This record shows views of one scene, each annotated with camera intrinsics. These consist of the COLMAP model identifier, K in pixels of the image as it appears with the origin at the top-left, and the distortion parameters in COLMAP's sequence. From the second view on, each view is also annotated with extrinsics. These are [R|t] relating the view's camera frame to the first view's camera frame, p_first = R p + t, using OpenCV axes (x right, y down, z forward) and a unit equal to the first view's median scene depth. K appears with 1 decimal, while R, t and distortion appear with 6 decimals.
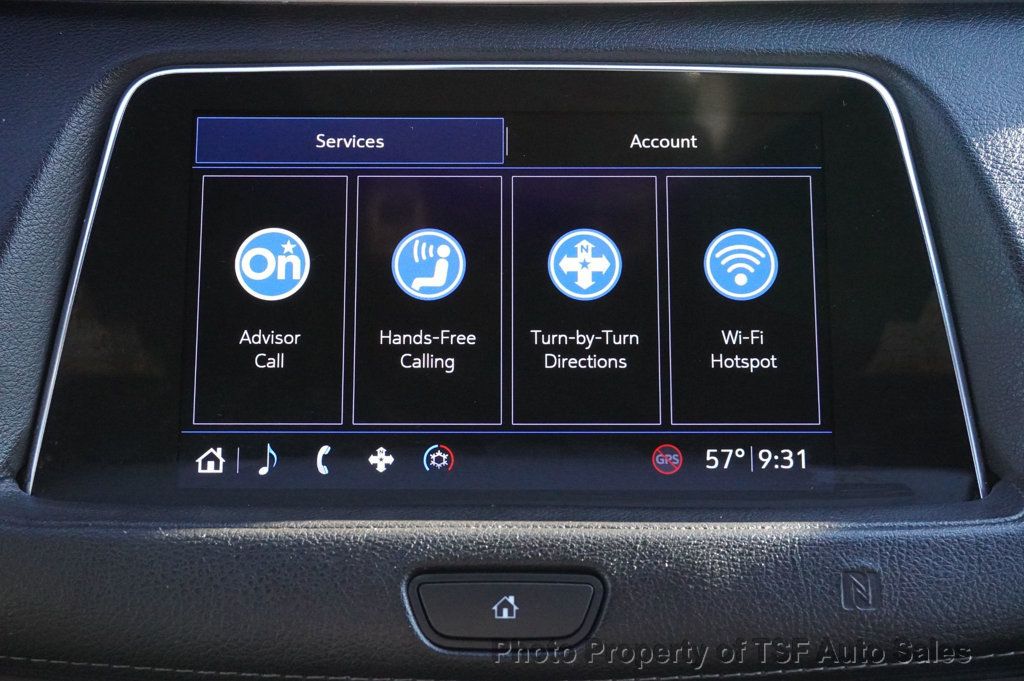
lens RADIAL K [[1610.6, 0, 515.0], [0, 1610.6, 344.0], [0, 0, 1]] dist [0.023017, 0.000000]
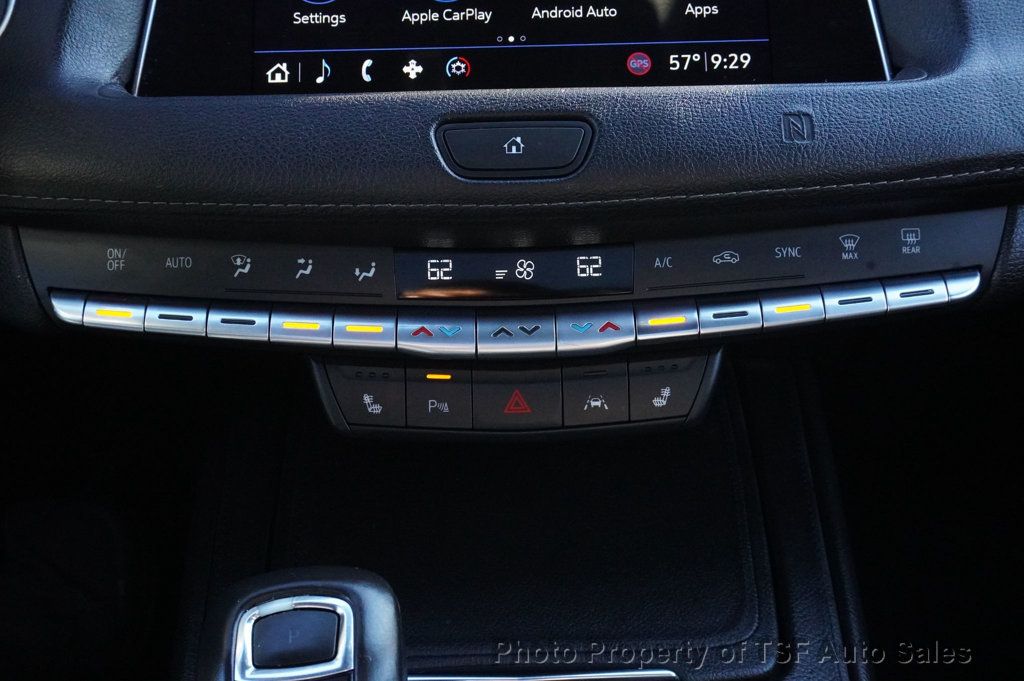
lens RADIAL K [[1127.9, 0, 514.8], [0, 1127.9, 337.9], [0, 0, 1]] dist [0.003450, 0.000000]
pose [[0.999712, -0.023978, -0.000739, -0.007435], [0.023986, 0.999598, 0.015141, 0.272230], [0.000376, -0.015154, 0.999885, 0.112317]]
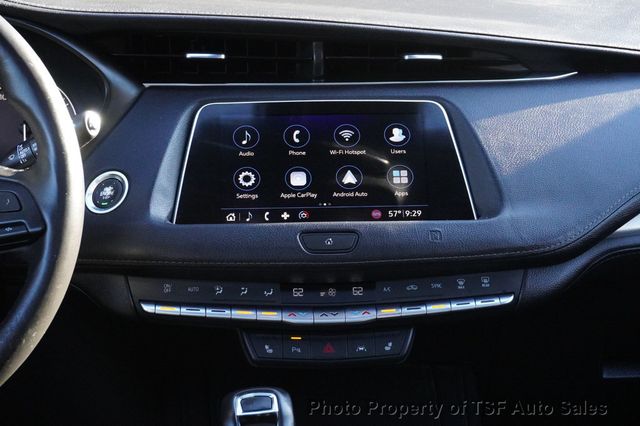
lens RADIAL K [[1363.2, 0, 319.7], [0, 1363.2, 213.1], [0, 0, 1]] dist [-0.009992, 0.000000]
pose [[0.998701, -0.018866, 0.047330, -0.142327], [0.030349, 0.966421, -0.255164, 0.747848], [-0.040927, 0.256269, 0.965739, -1.568794]]
